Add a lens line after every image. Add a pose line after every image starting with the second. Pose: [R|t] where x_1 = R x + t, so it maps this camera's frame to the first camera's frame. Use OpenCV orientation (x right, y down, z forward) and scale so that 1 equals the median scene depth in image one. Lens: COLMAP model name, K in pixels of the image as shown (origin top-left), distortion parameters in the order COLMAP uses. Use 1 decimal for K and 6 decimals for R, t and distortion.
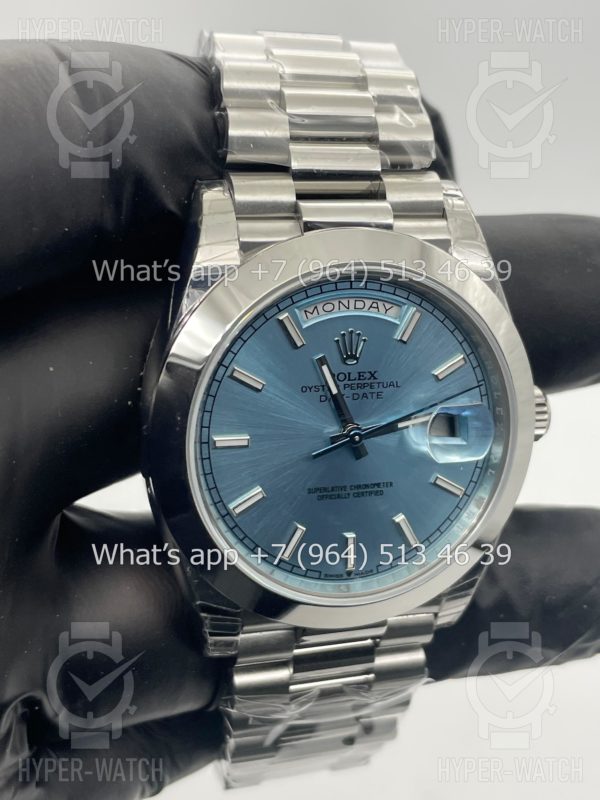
lens RADIAL K [[1248.6, 0, 302.9], [0, 1248.6, 380.5], [0, 0, 1]] dist [0.026819, 0.000000]
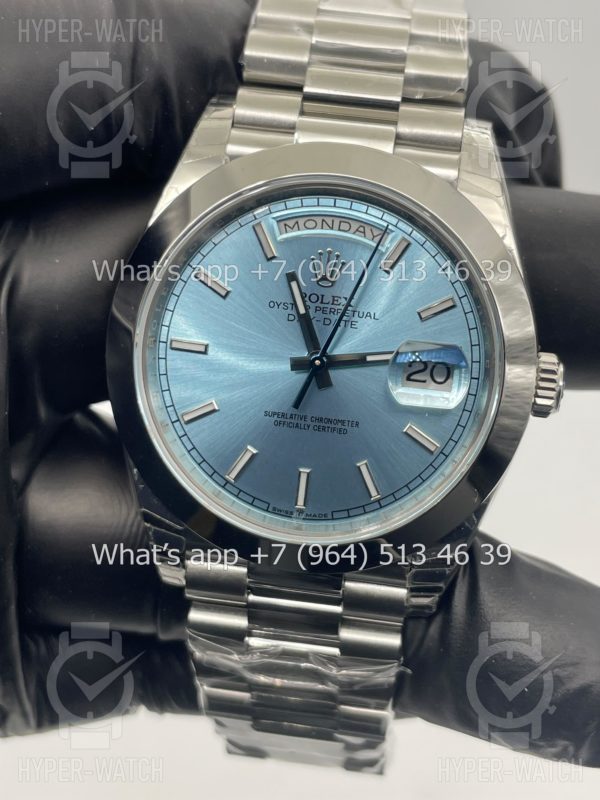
lens RADIAL K [[1248.6, 0, 302.2], [0, 1248.6, 400.0], [0, 0, 1]] dist [0.026819, 0.000000]
pose [[0.918942, 0.127808, -0.373110, 0.382042], [-0.176097, 0.979462, -0.098201, 0.165830], [0.352896, 0.155944, 0.922576, 0.126569]]
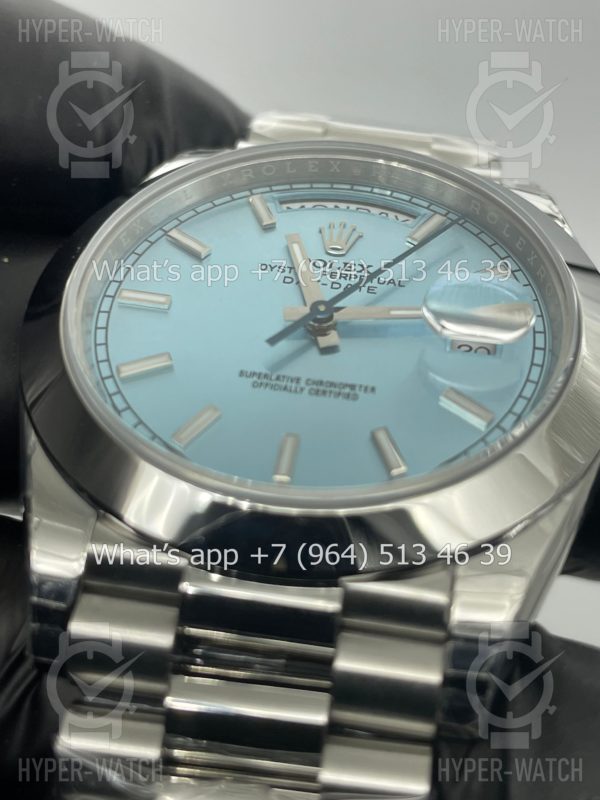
lens RADIAL K [[1248.6, 0, 304.1], [0, 1248.6, 399.3], [0, 0, 1]] dist [0.026819, 0.000000]
pose [[0.938403, -0.079389, -0.336299, 0.254860], [-0.222808, 0.604878, -0.764513, 0.588779], [0.264114, 0.792351, 0.549930, 0.650911]]
